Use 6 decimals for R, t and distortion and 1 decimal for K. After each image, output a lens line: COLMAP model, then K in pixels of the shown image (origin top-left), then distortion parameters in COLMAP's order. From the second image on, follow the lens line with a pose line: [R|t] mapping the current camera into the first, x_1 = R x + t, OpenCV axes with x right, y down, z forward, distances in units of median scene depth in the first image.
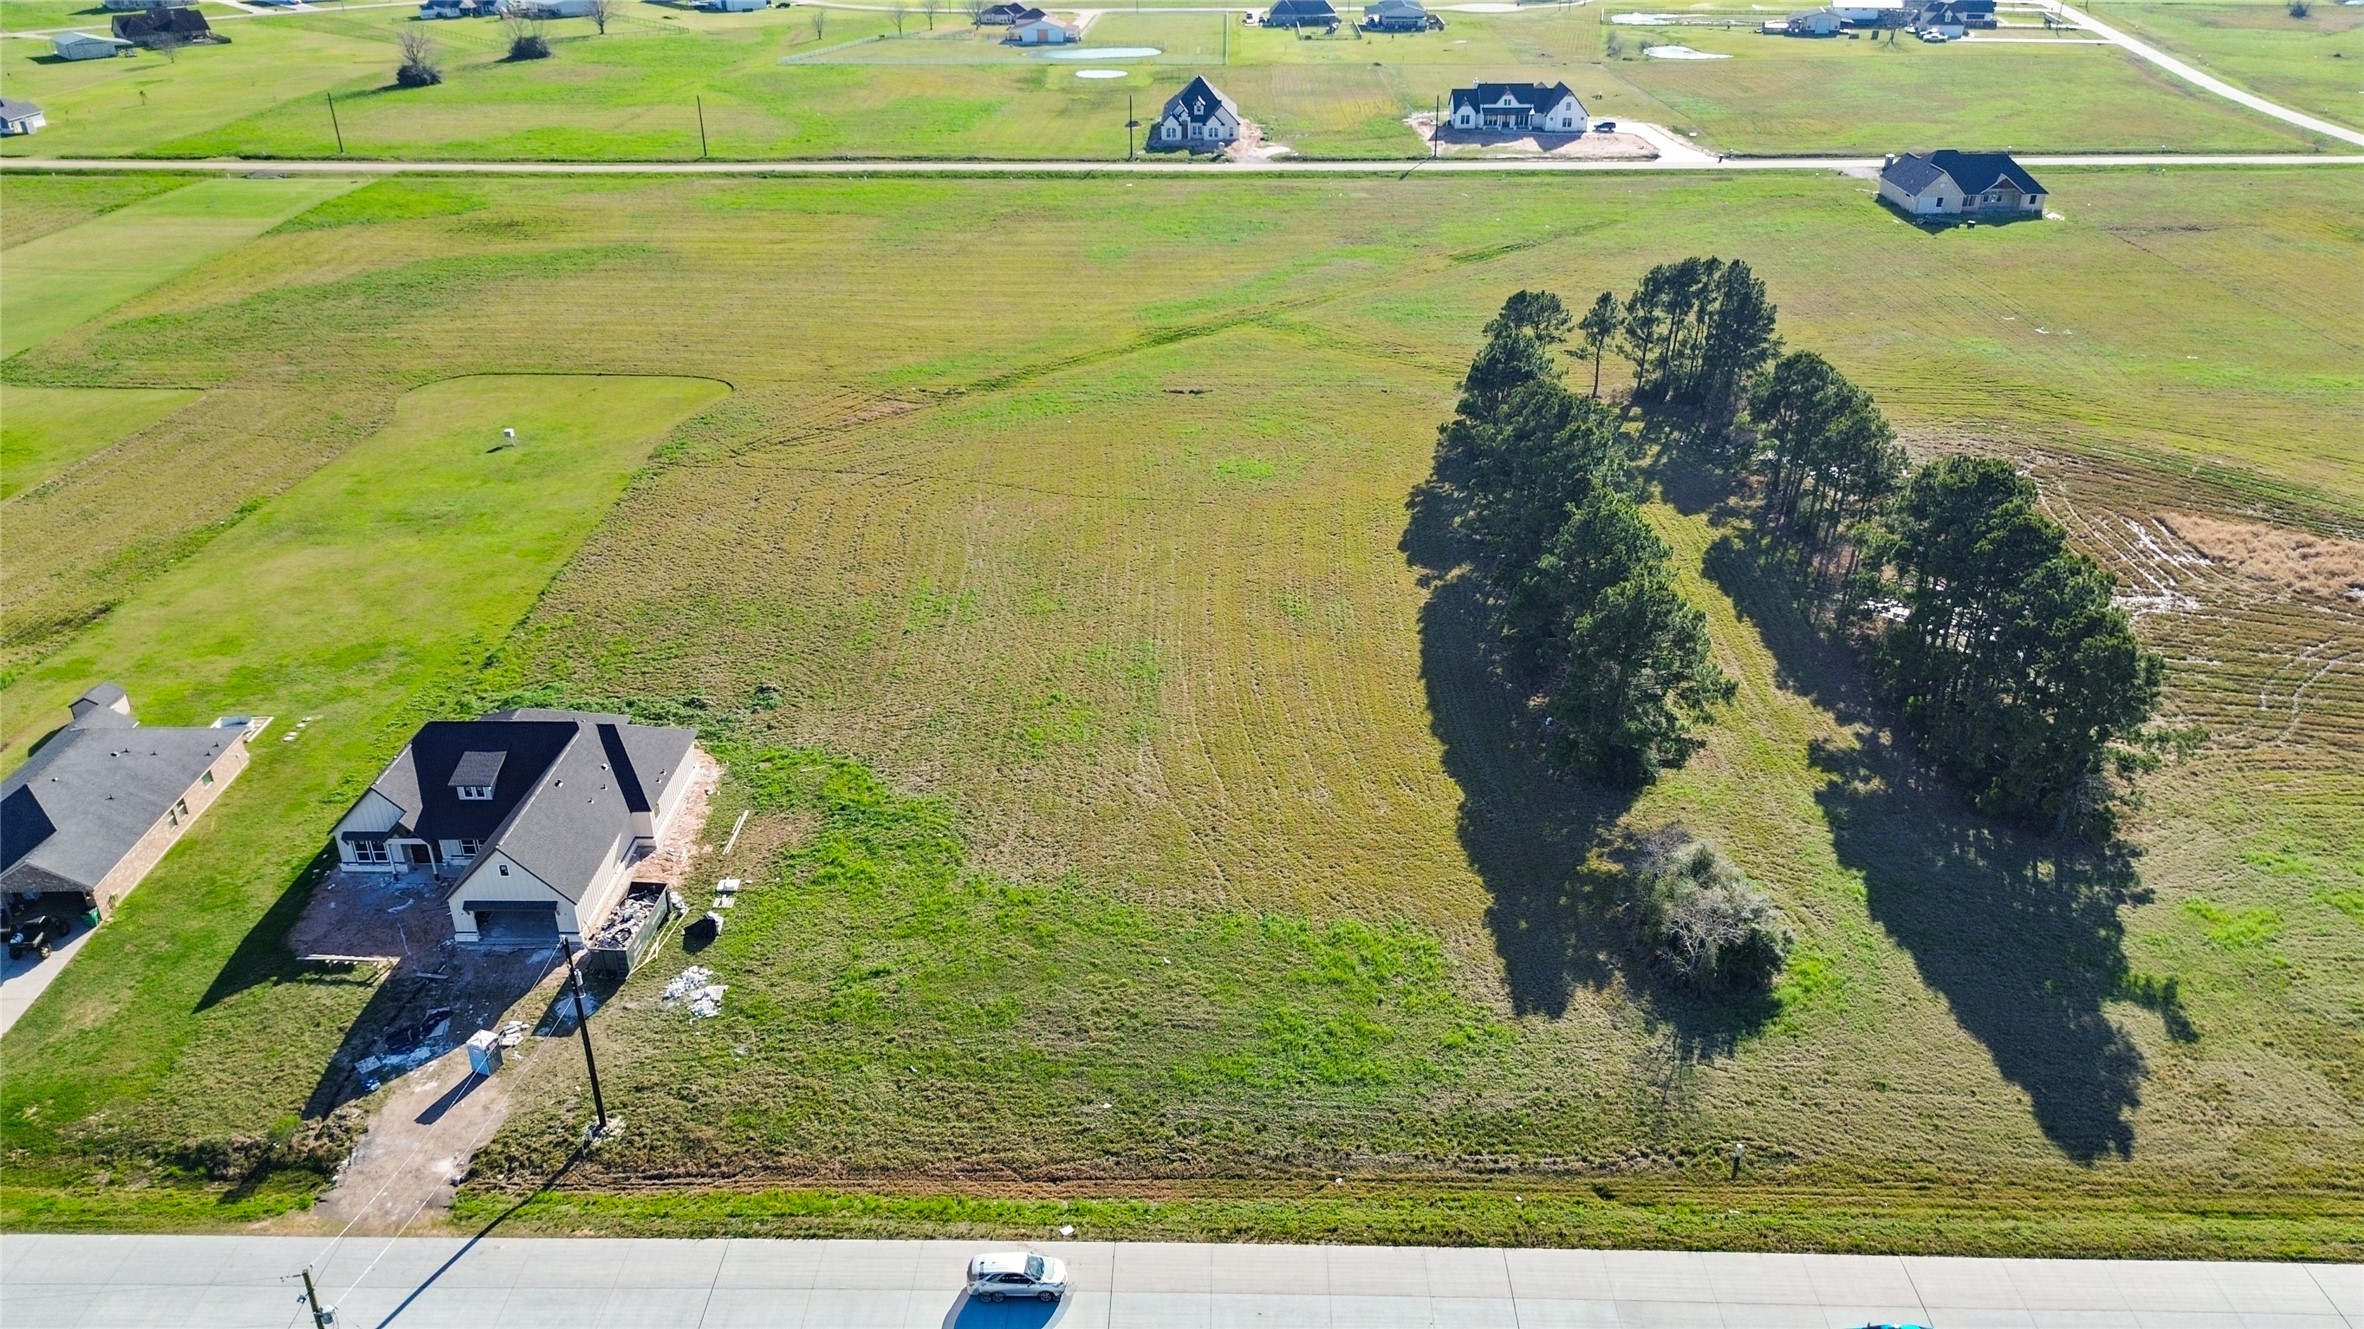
lens RADIAL K [[1689.0, 0, 1194.4], [0, 1689.0, 667.2], [0, 0, 1]] dist [0.056537, -0.048177]
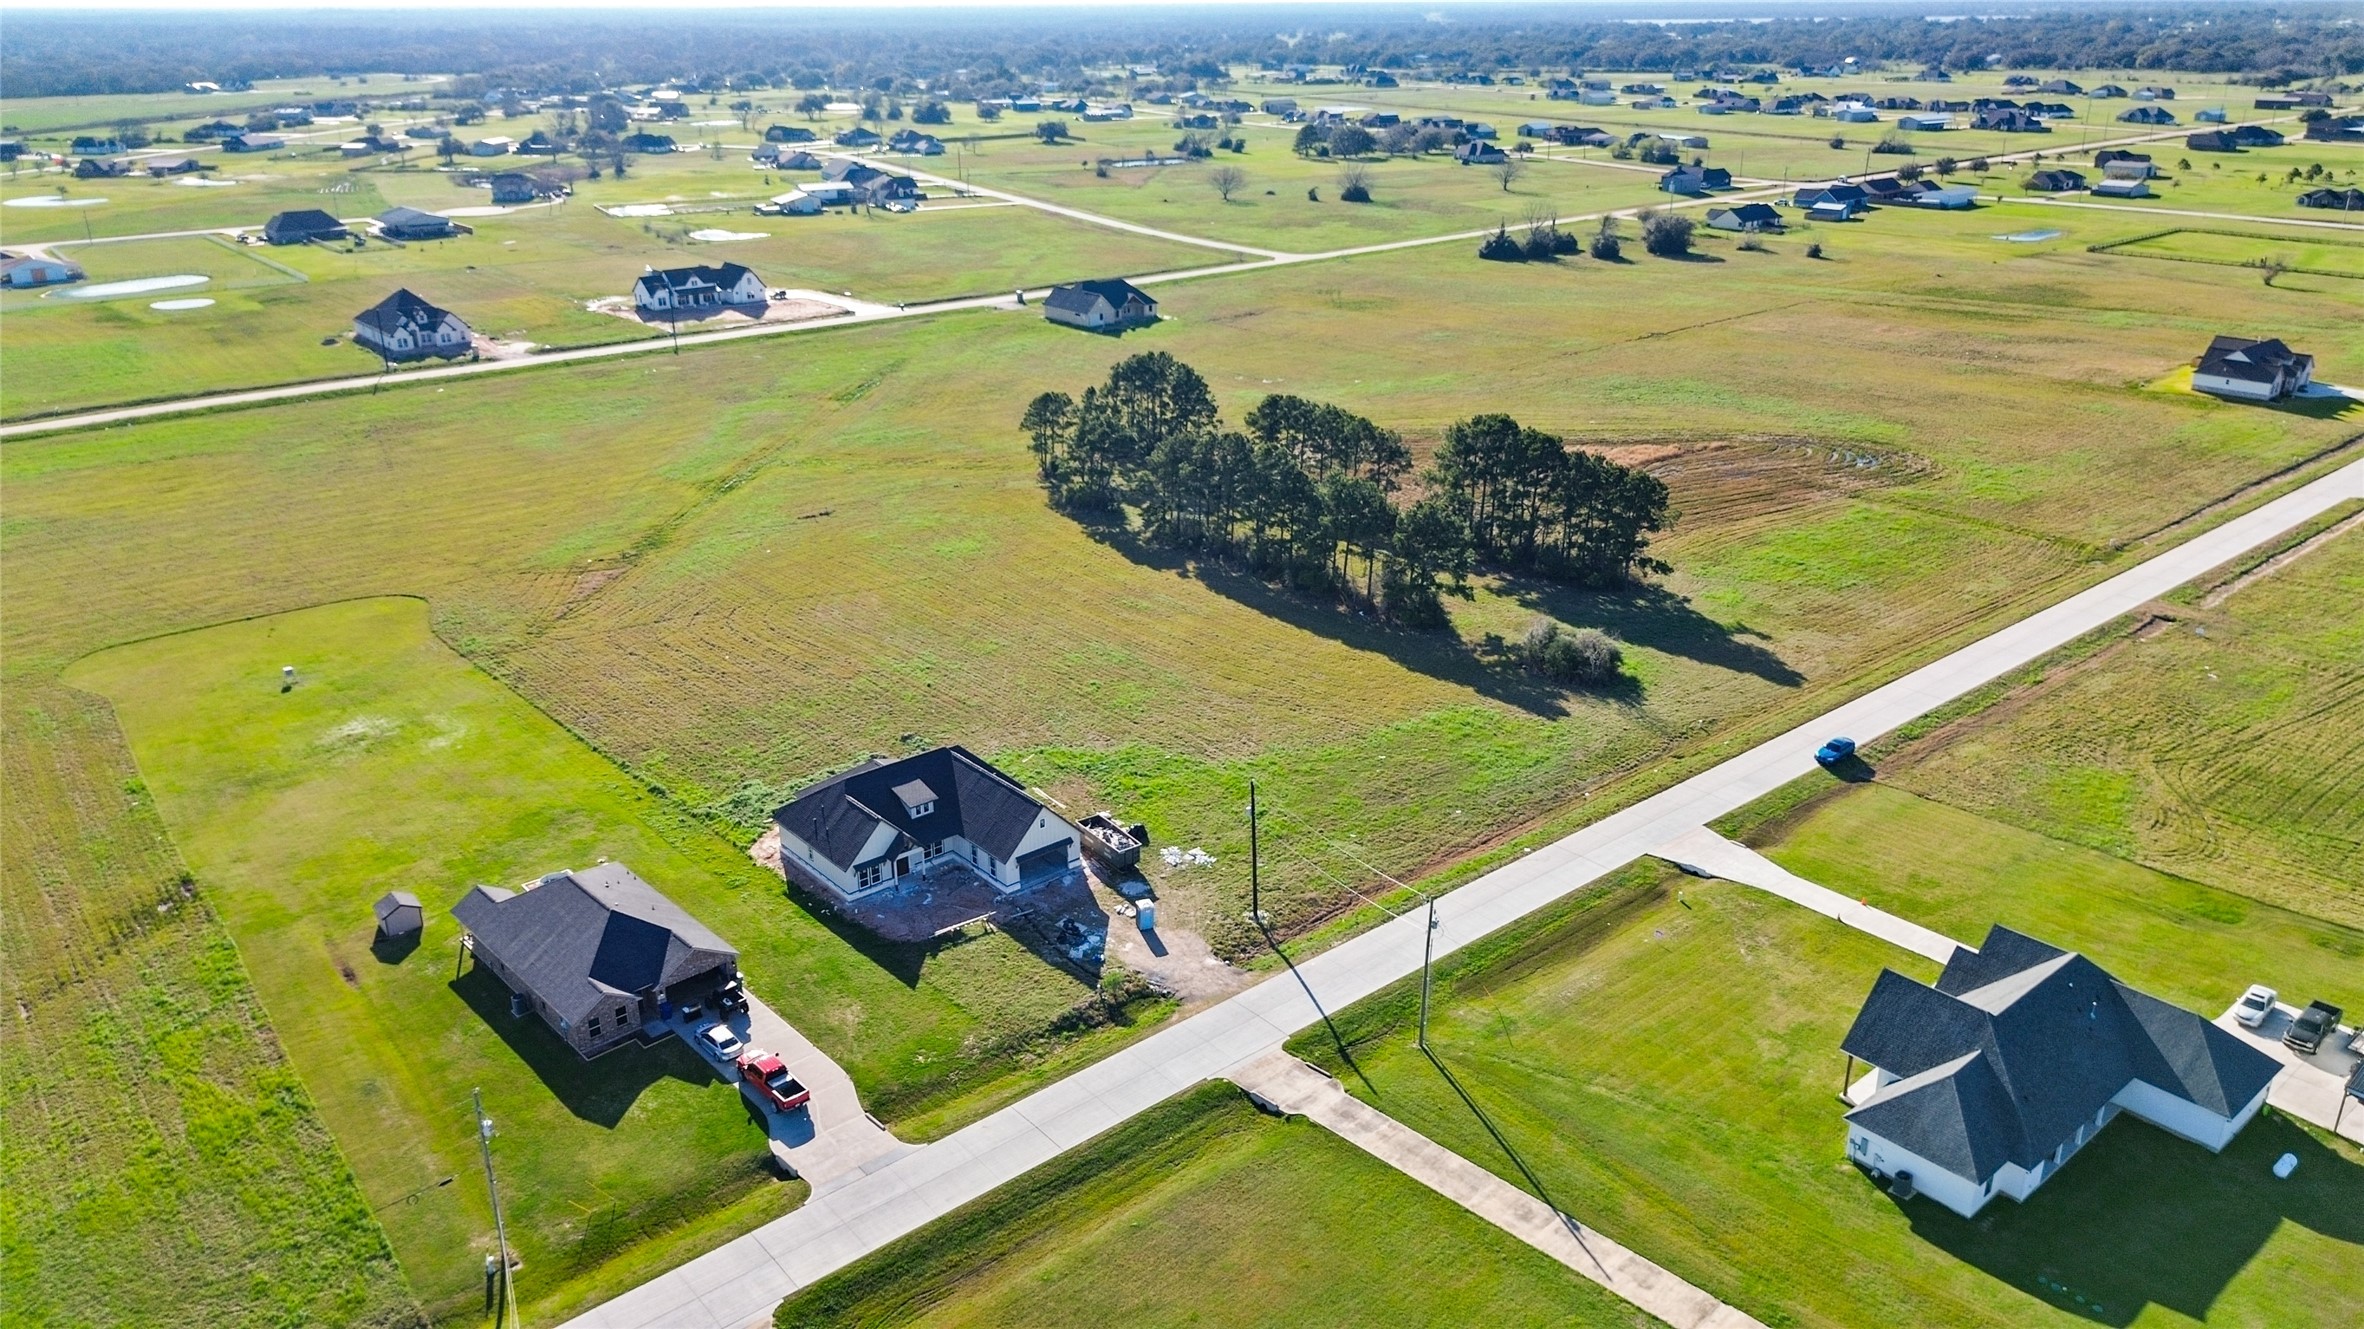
lens RADIAL K [[1689.0, 0, 1193.0], [0, 1689.0, 672.8], [0, 0, 1]] dist [0.056537, -0.048177]
pose [[0.748998, -0.245030, 0.615599, -0.563517], [0.302687, 0.953026, 0.011060, 0.011608], [-0.589392, 0.178050, 0.787982, -0.091585]]
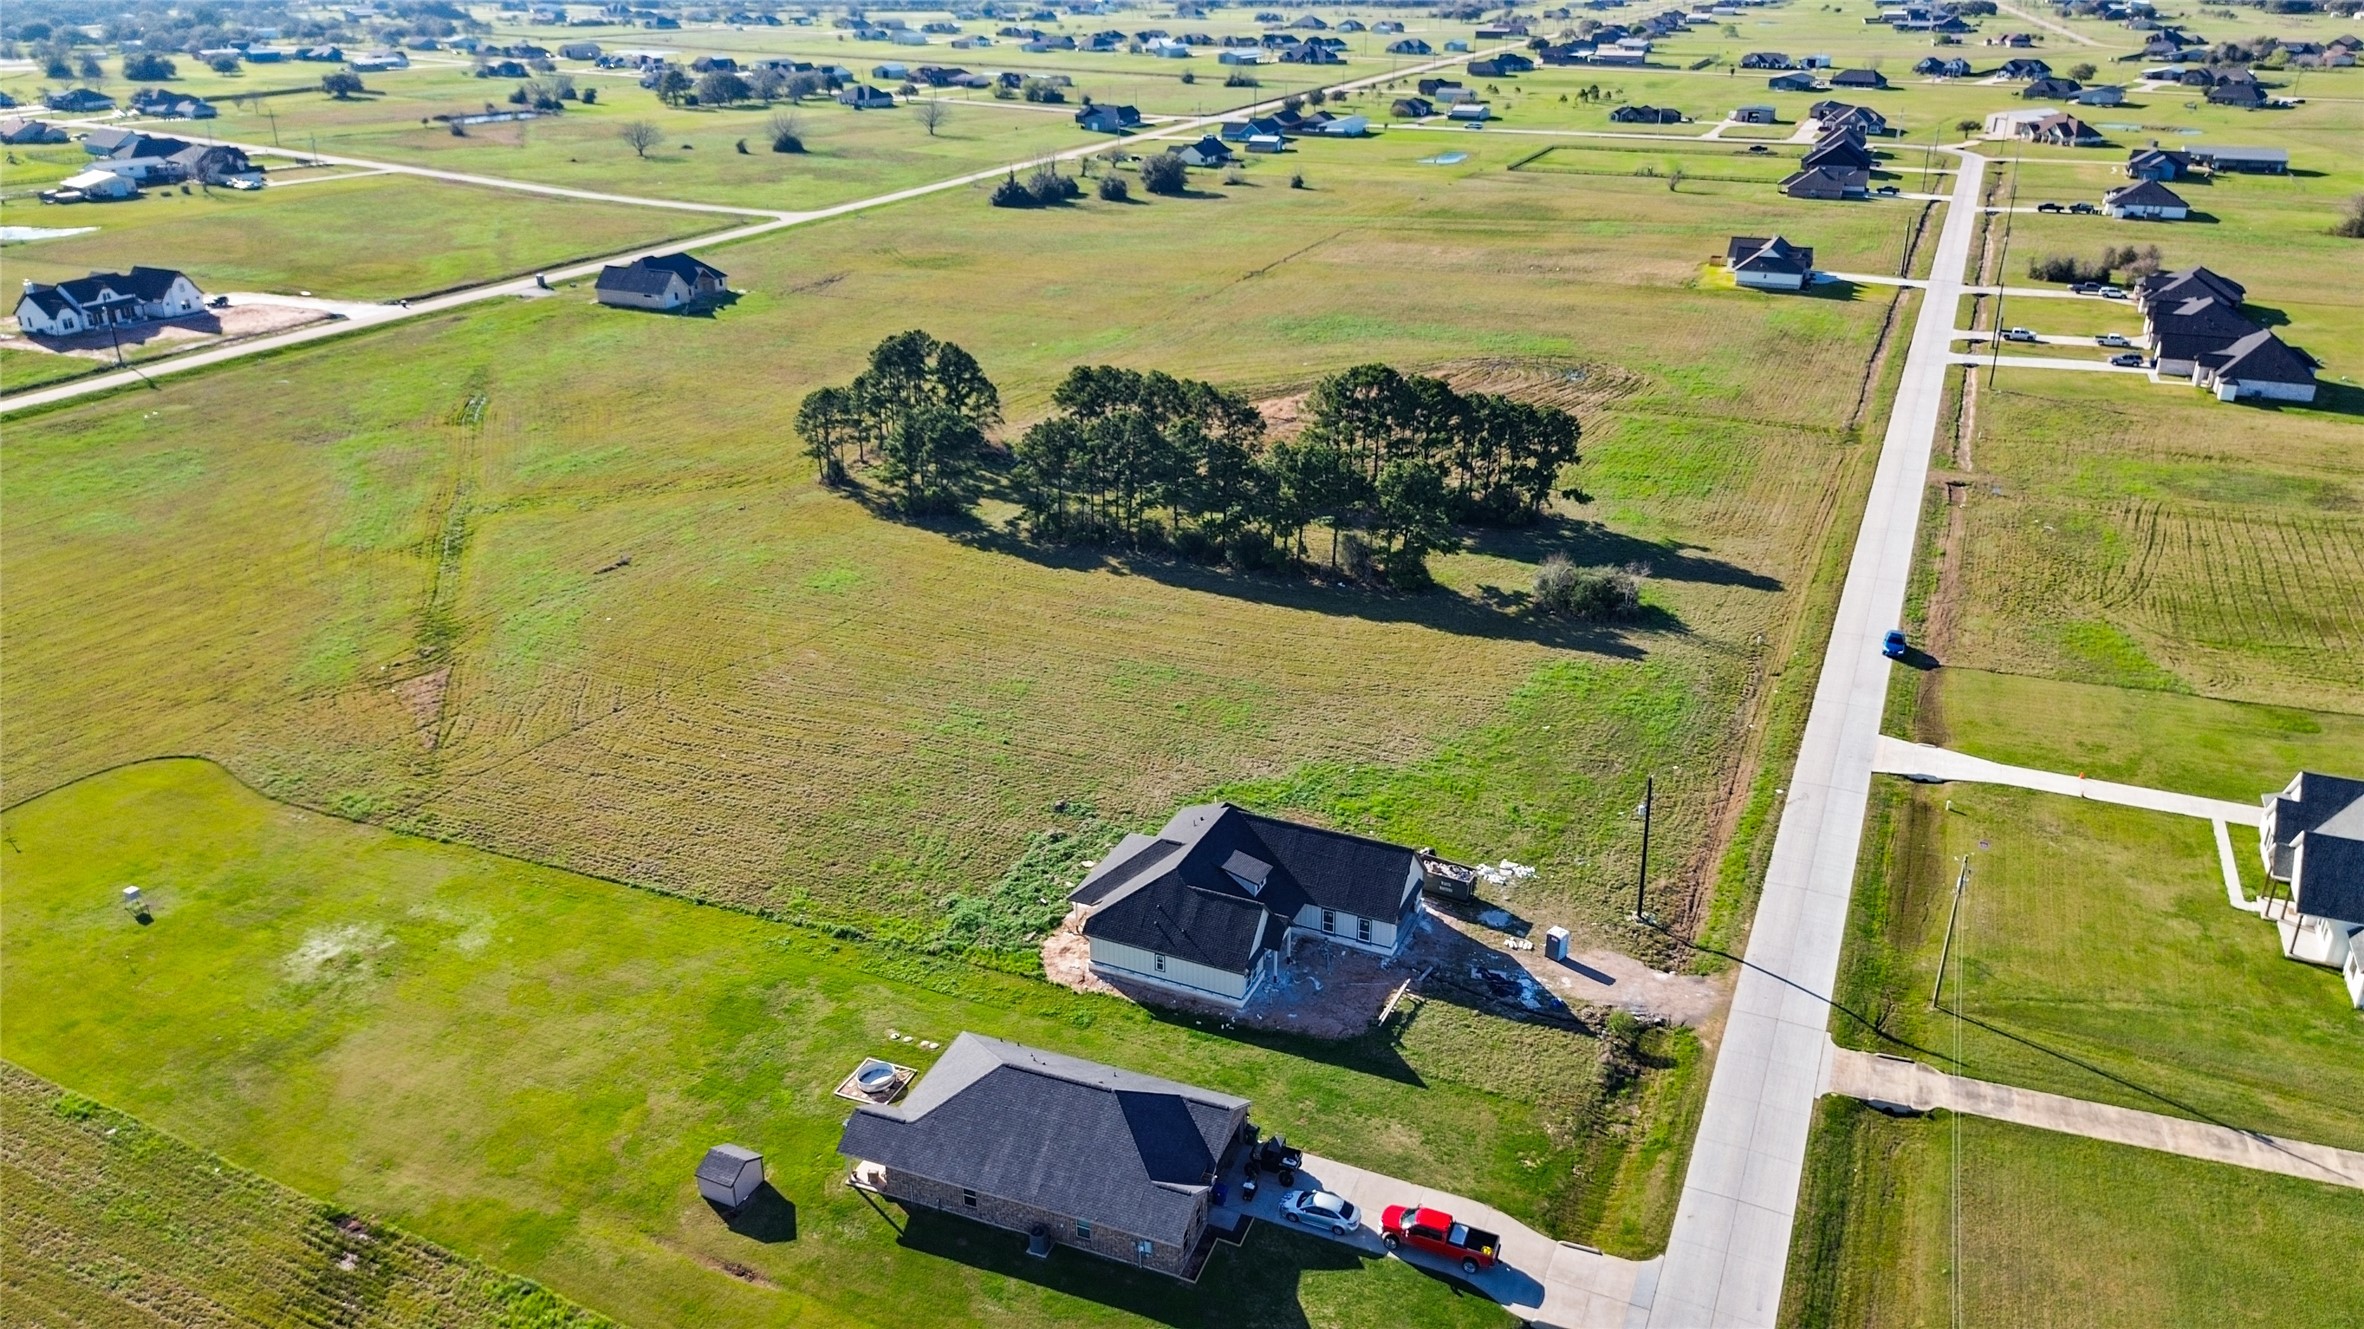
lens RADIAL K [[1689.0, 0, 1194.8], [0, 1689.0, 662.5], [0, 0, 1]] dist [0.056537, -0.048177]
pose [[0.385619, -0.361756, 0.848782, -0.723792], [0.418739, 0.888353, 0.188380, -0.155517], [-0.822165, 0.282775, 0.494048, 0.237832]]
